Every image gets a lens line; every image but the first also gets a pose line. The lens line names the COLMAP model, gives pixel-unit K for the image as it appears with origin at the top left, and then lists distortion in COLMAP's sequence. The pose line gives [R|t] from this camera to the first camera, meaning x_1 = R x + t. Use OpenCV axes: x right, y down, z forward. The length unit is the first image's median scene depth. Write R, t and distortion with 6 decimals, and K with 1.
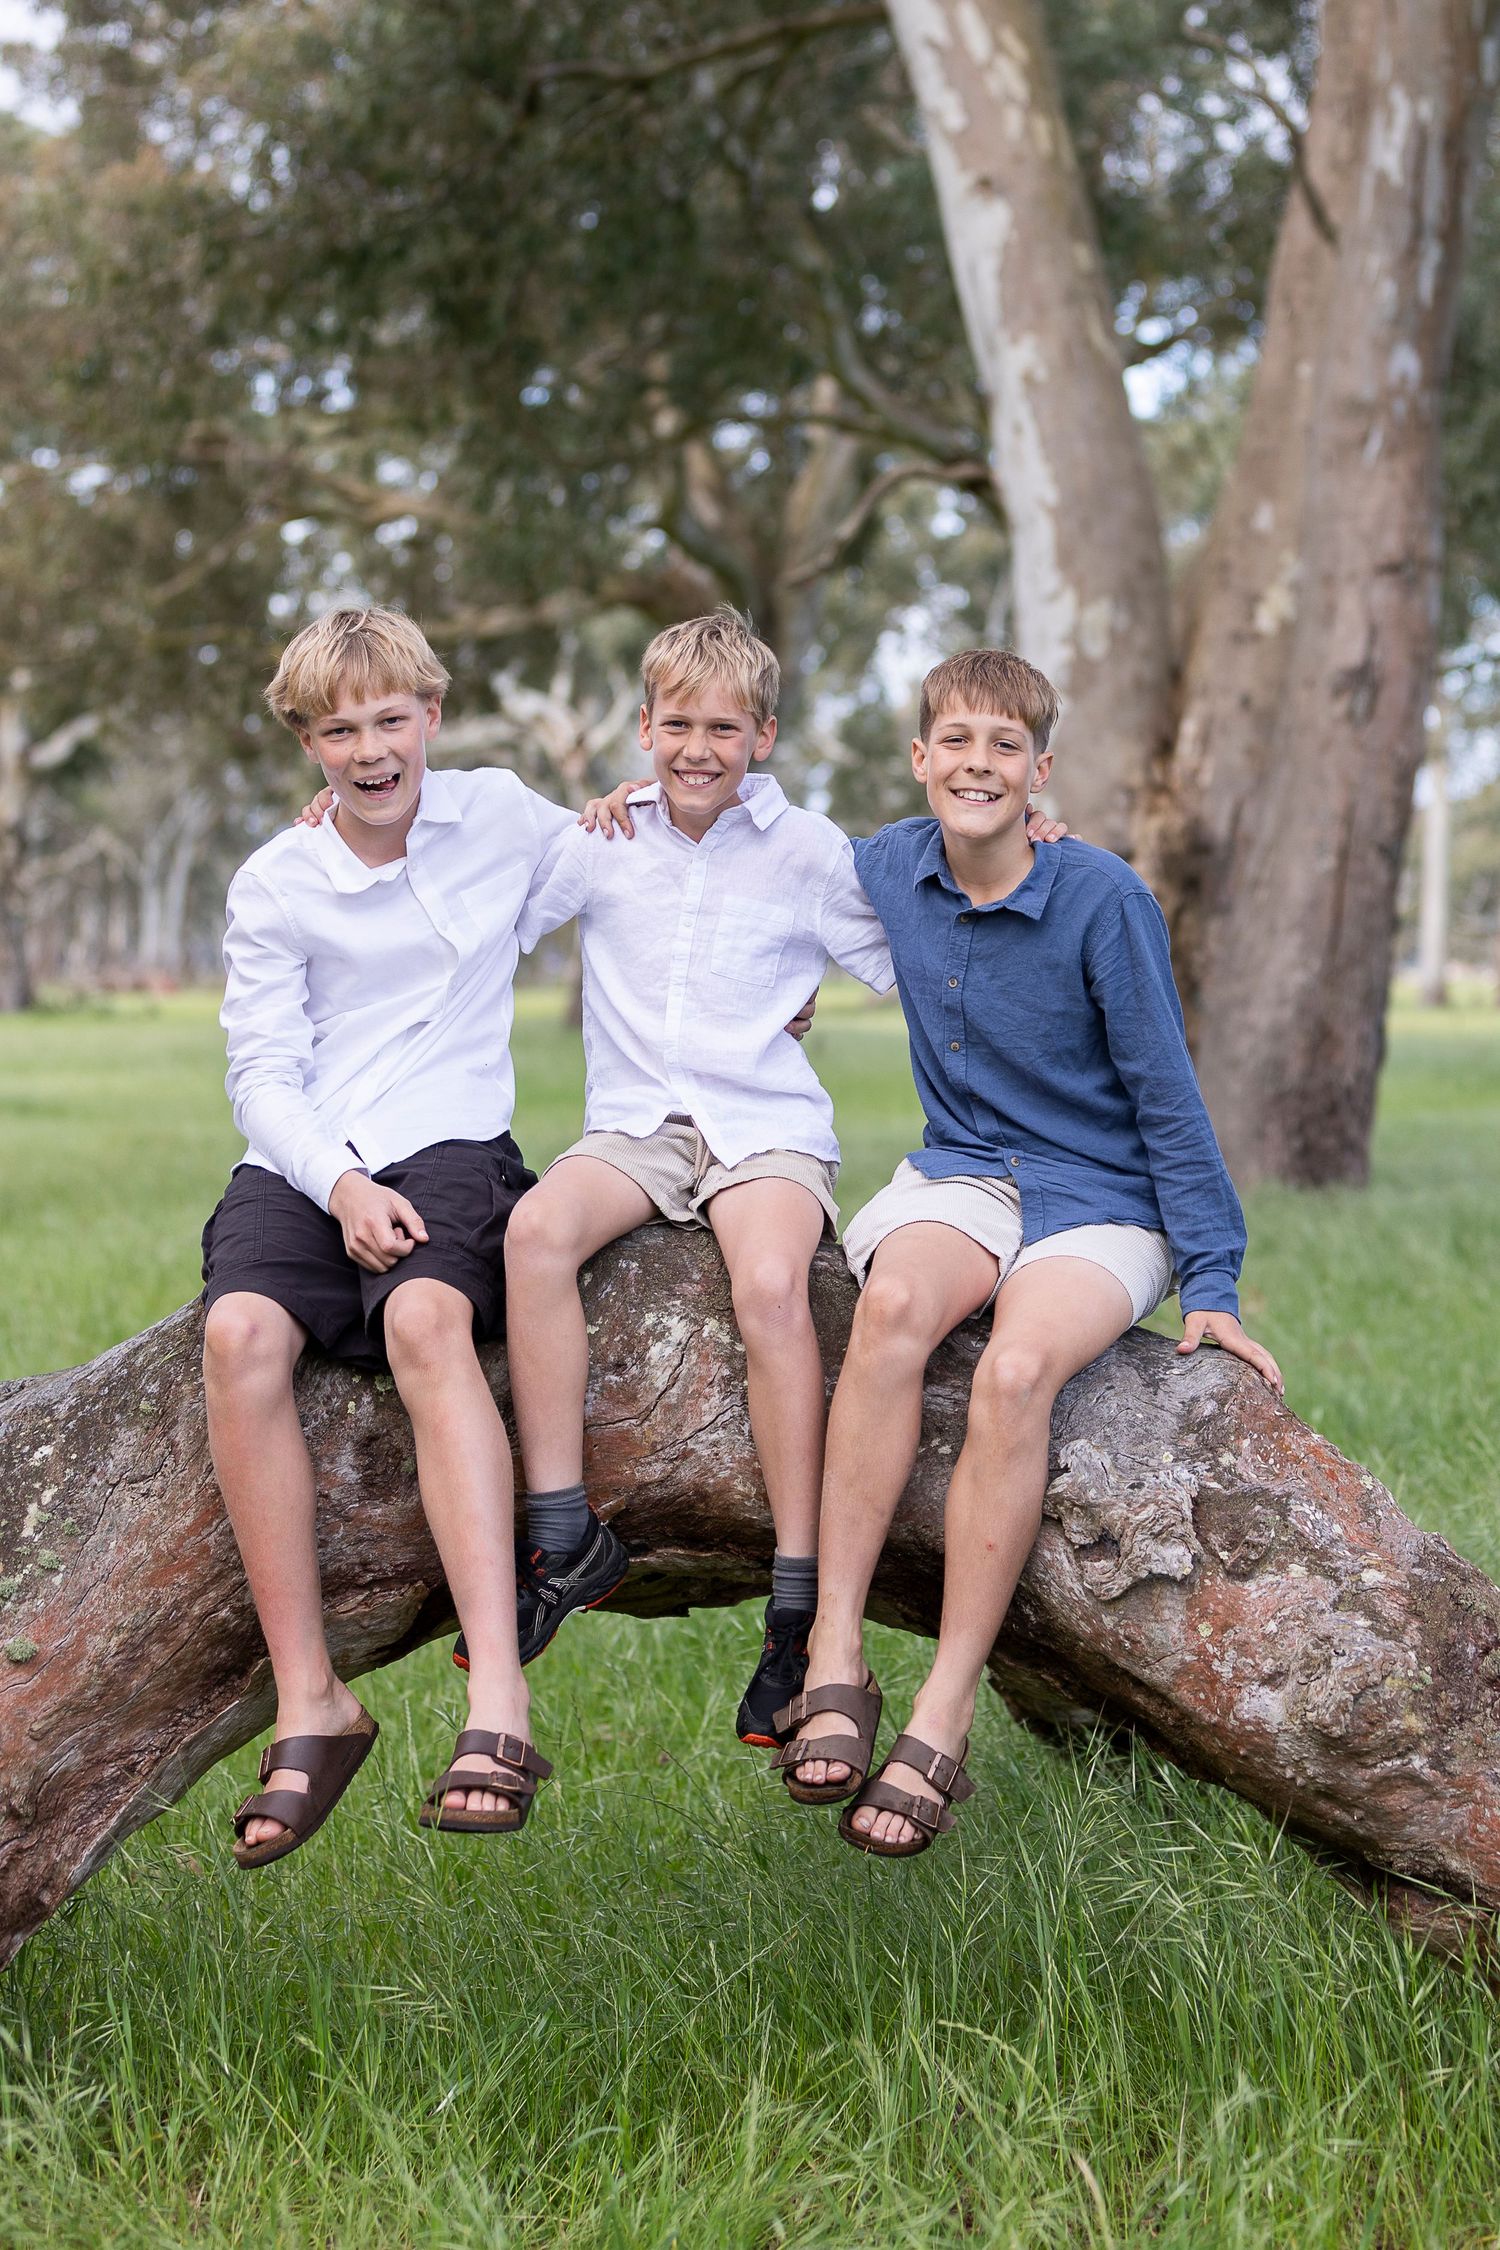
lens RADIAL K [[4870.9, 0, 759.2], [0, 4870.9, 1121.2], [0, 0, 1]] dist [-0.034982, 0.000000]
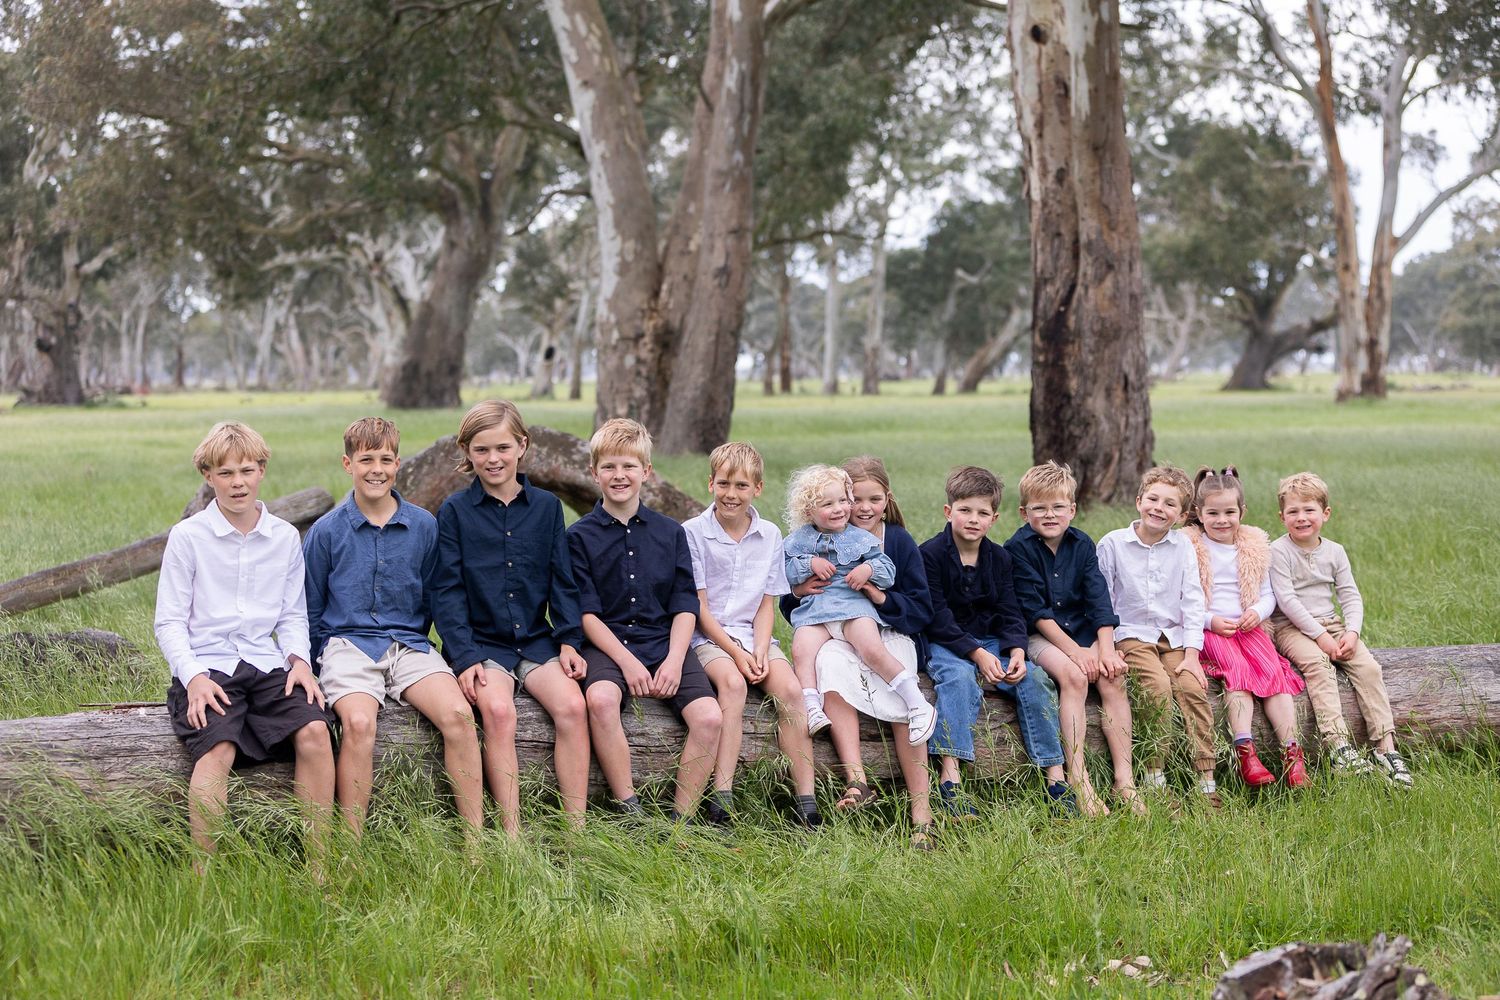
lens RADIAL K [[2977.2, 0, 749.1], [0, 2977.2, 493.4], [0, 0, 1]] dist [0.017618, 0.000000]
pose [[0.995230, -0.014339, 0.096495, -0.025460], [0.013542, 0.999869, 0.008911, 0.019115], [-0.096610, -0.007562, 0.995294, -0.642365]]
